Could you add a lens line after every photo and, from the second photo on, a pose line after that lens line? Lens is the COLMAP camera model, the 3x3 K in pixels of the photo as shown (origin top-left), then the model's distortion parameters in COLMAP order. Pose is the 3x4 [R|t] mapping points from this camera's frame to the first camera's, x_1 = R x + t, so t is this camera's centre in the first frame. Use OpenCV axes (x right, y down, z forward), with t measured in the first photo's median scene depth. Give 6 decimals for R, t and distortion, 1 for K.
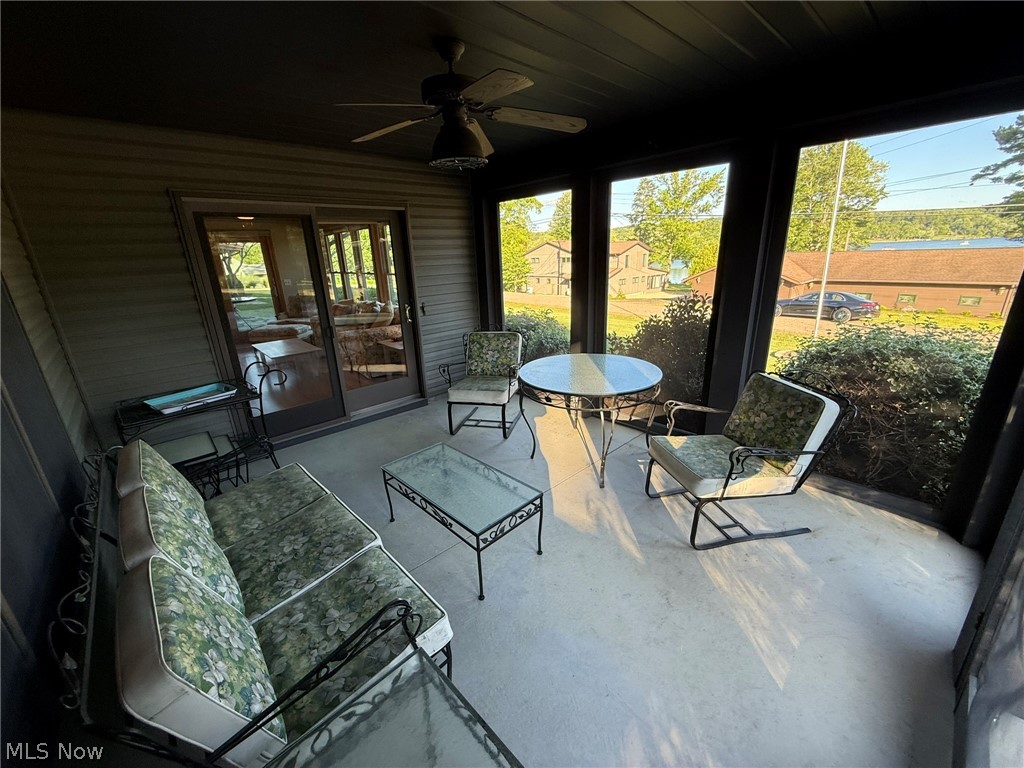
lens RADIAL K [[406.7, 0, 510.1], [0, 406.7, 384.2], [0, 0, 1]] dist [0.000029, -0.000659]
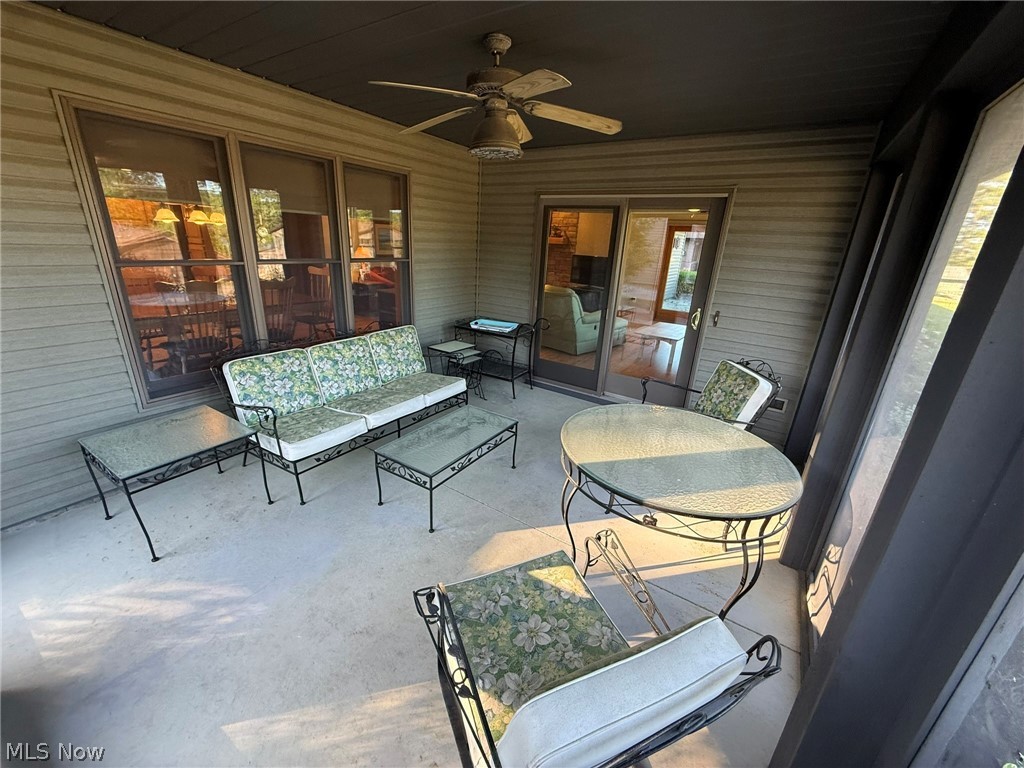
lens RADIAL K [[406.7, 0, 510.1], [0, 406.7, 384.2], [0, 0, 1]] dist [0.000029, -0.000659]
pose [[0.231918, 0.370821, -0.899281, 0.734141], [-0.357886, 0.892170, 0.275592, -0.222015], [0.904506, 0.257925, 0.339622, 0.587539]]
